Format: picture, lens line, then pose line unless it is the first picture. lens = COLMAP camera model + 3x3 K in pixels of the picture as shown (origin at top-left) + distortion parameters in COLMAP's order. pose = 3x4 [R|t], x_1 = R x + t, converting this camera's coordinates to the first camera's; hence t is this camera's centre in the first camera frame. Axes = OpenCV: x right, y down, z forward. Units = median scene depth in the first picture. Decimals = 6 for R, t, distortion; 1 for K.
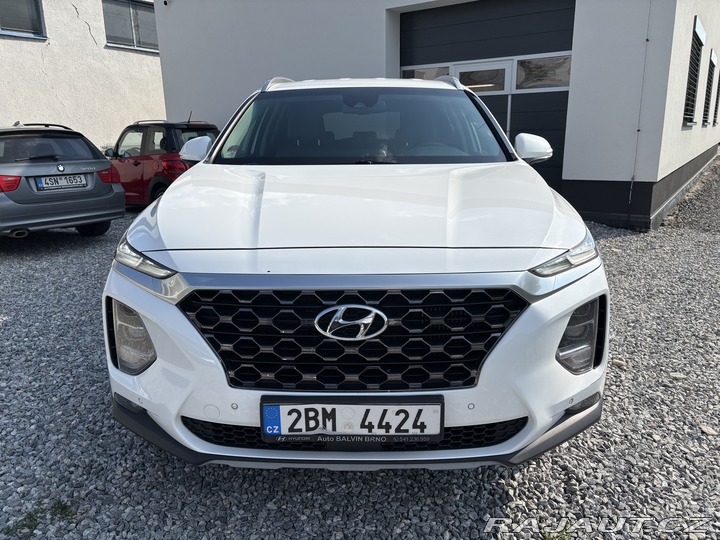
lens RADIAL K [[546.6, 0, 361.9], [0, 546.6, 265.5], [0, 0, 1]] dist [0.066038, -0.076521]
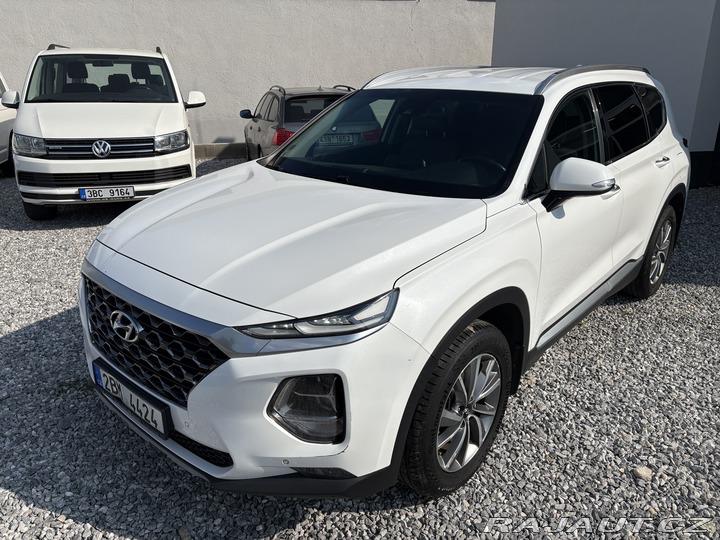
lens RADIAL K [[546.6, 0, 361.9], [0, 546.6, 265.5], [0, 0, 1]] dist [0.066038, -0.076521]
pose [[0.764988, 0.229283, -0.601850, 1.122869], [-0.164500, 0.973048, 0.161607, -0.326322], [0.622683, -0.024624, 0.782087, 0.326440]]
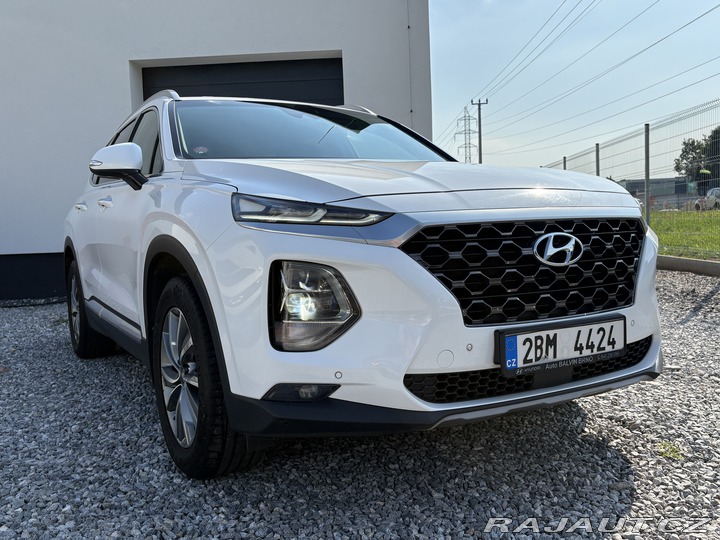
lens RADIAL K [[654.0, 0, 368.1], [0, 654.0, 254.3], [0, 0, 1]] dist [0.056408, -0.059715]
pose [[0.845134, -0.033274, 0.533519, -0.999592], [0.143251, 0.975653, -0.166072, 0.267323], [-0.515003, 0.216780, 0.829324, 0.118631]]
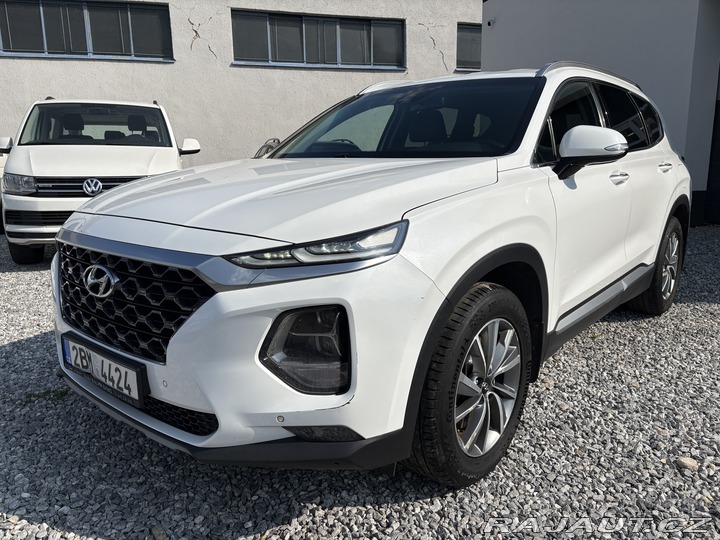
lens RADIAL K [[546.6, 0, 361.9], [0, 546.6, 265.5], [0, 0, 1]] dist [0.066038, -0.076521]
pose [[0.775526, 0.129873, -0.617813, 1.082109], [-0.150376, 0.988446, 0.019022, -0.030461], [0.613145, 0.078152, 0.786095, 0.416096]]
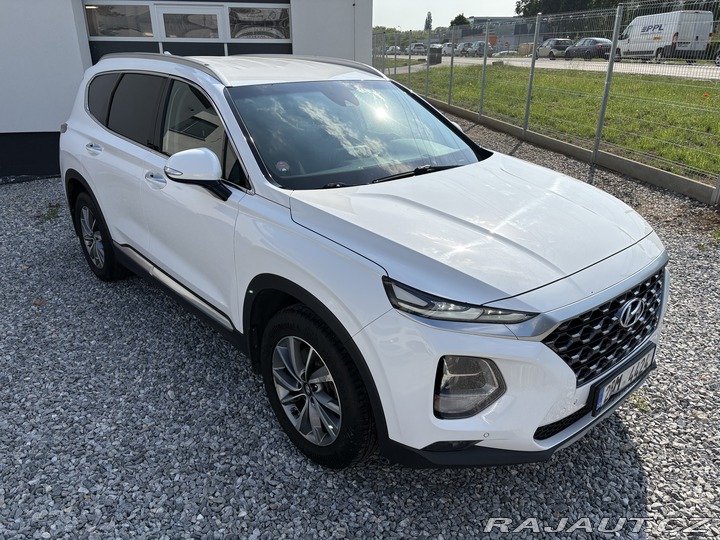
lens RADIAL K [[555.1, 0, 360.2], [0, 555.1, 246.4], [0, 0, 1]] dist [0.014161, 0.003115]
pose [[0.723843, -0.214817, 0.655672, -1.374543], [0.143007, 0.976371, 0.162012, -0.374798], [-0.674982, -0.023506, 0.737460, 0.412257]]
